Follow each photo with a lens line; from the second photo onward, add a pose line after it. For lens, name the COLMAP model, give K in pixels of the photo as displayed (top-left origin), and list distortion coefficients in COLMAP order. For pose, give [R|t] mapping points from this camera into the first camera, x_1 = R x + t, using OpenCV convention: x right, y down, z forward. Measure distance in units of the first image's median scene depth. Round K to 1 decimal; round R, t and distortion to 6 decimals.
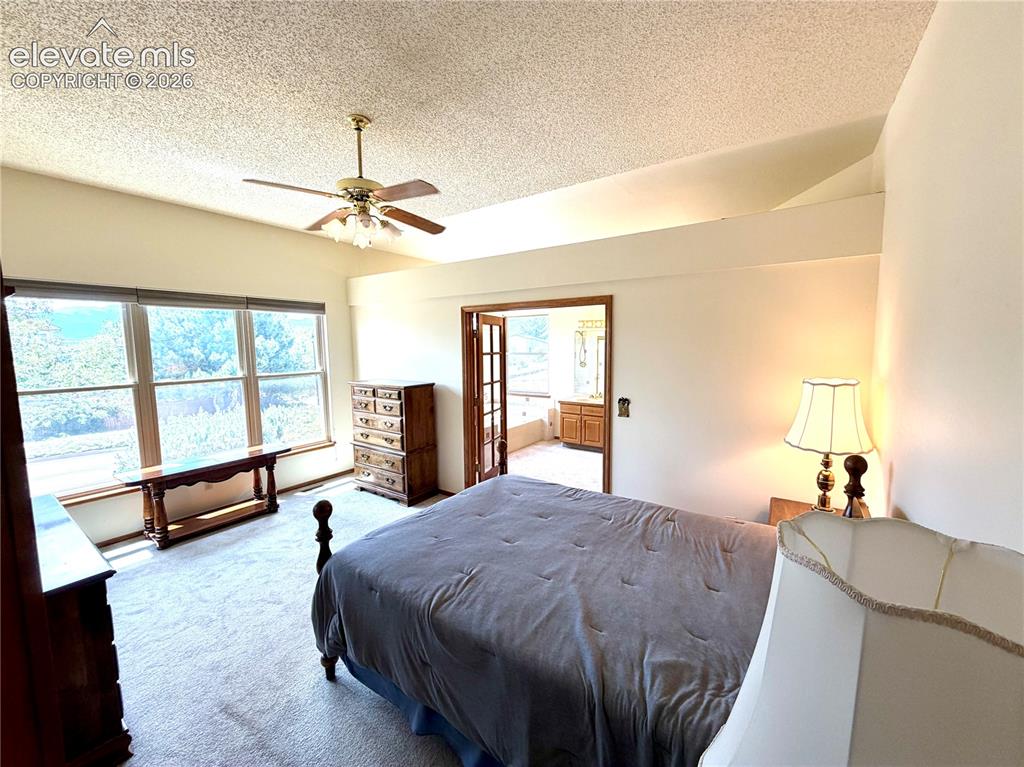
lens RADIAL K [[408.7, 0, 513.4], [0, 408.7, 385.6], [0, 0, 1]] dist [0.002472, 0.000283]
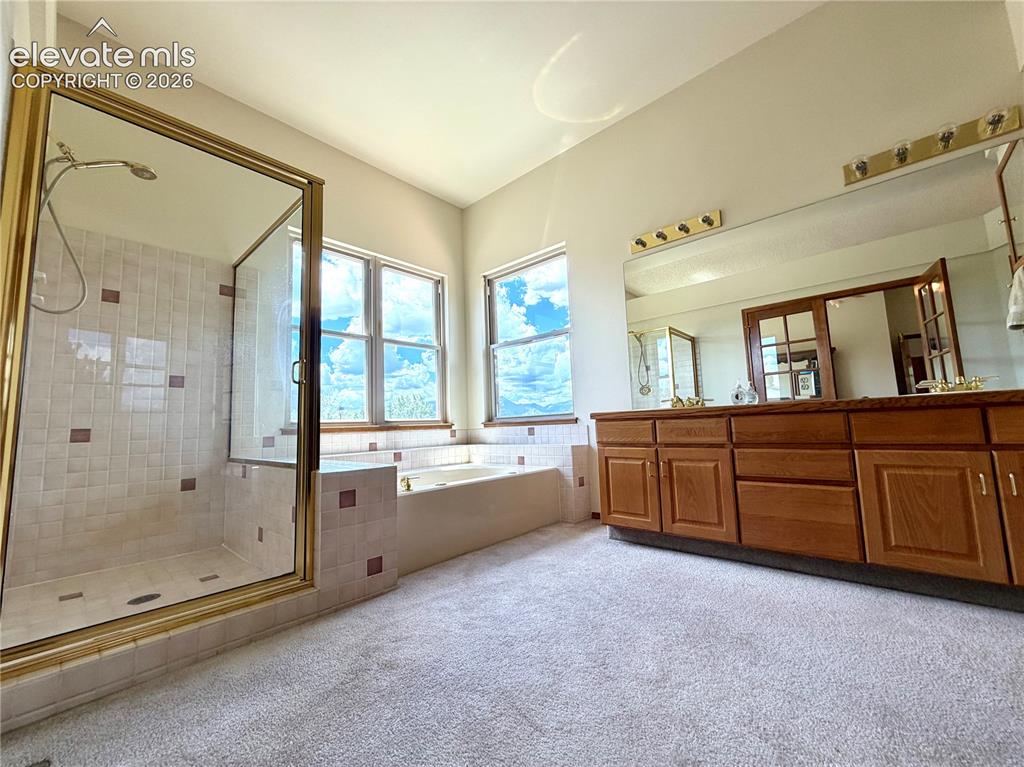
lens RADIAL K [[410.6, 0, 512.0], [0, 410.6, 383.5], [0, 0, 1]] dist [0.000737, 0.000199]
pose [[0.990653, -0.039973, -0.130416, 0.085495], [0.012899, 0.979266, -0.202166, 0.084537], [0.135793, 0.198595, 0.970629, 0.590216]]
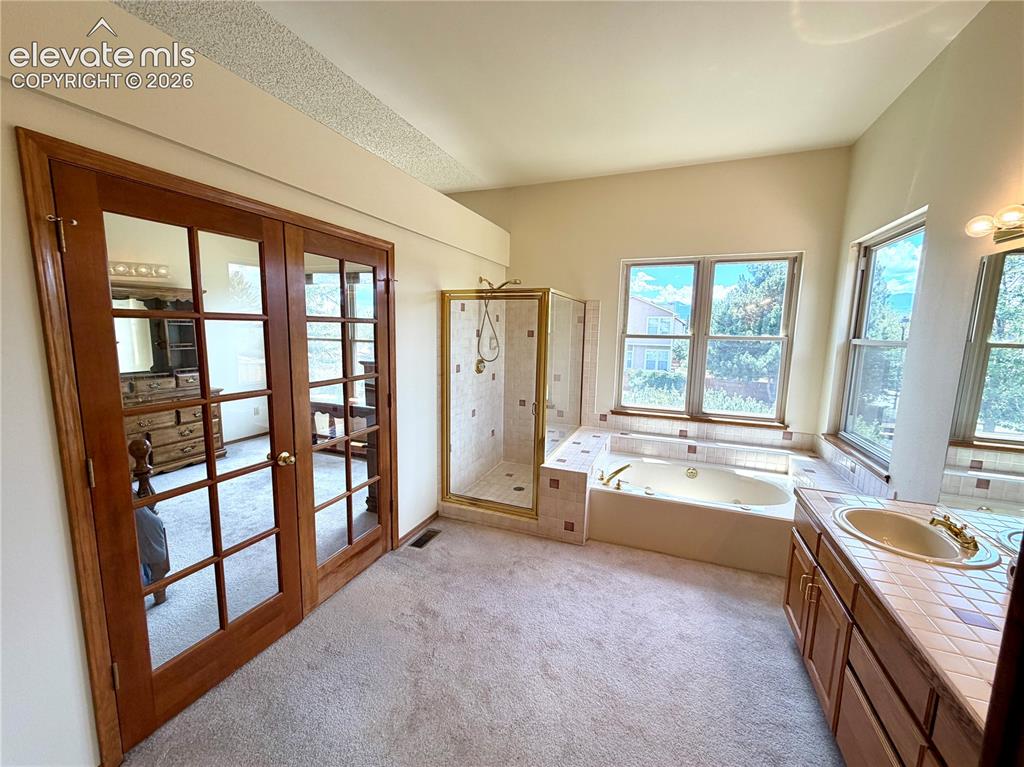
lens RADIAL K [[408.2, 0, 505.7], [0, 408.2, 385.4], [0, 0, 1]] dist [0.000967, 0.000072]
pose [[0.209639, 0.146130, -0.966797, 0.347466], [-0.118663, 0.985263, 0.123191, -0.050754], [0.970552, 0.088898, 0.223890, 0.680223]]
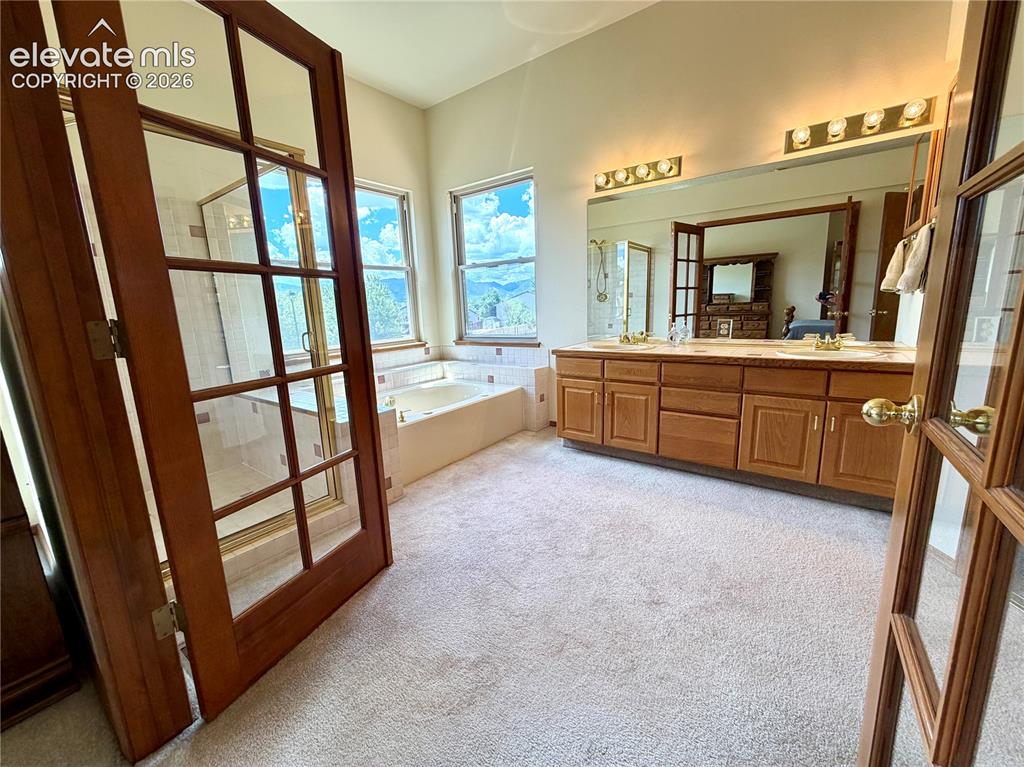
lens RADIAL K [[408.7, 0, 513.4], [0, 408.7, 385.6], [0, 0, 1]] dist [0.002472, 0.000283]
pose [[0.999060, -0.020171, -0.038368, 0.081129], [0.023684, 0.995345, 0.093426, 0.032486], [0.036305, -0.094247, 0.994887, 0.526428]]
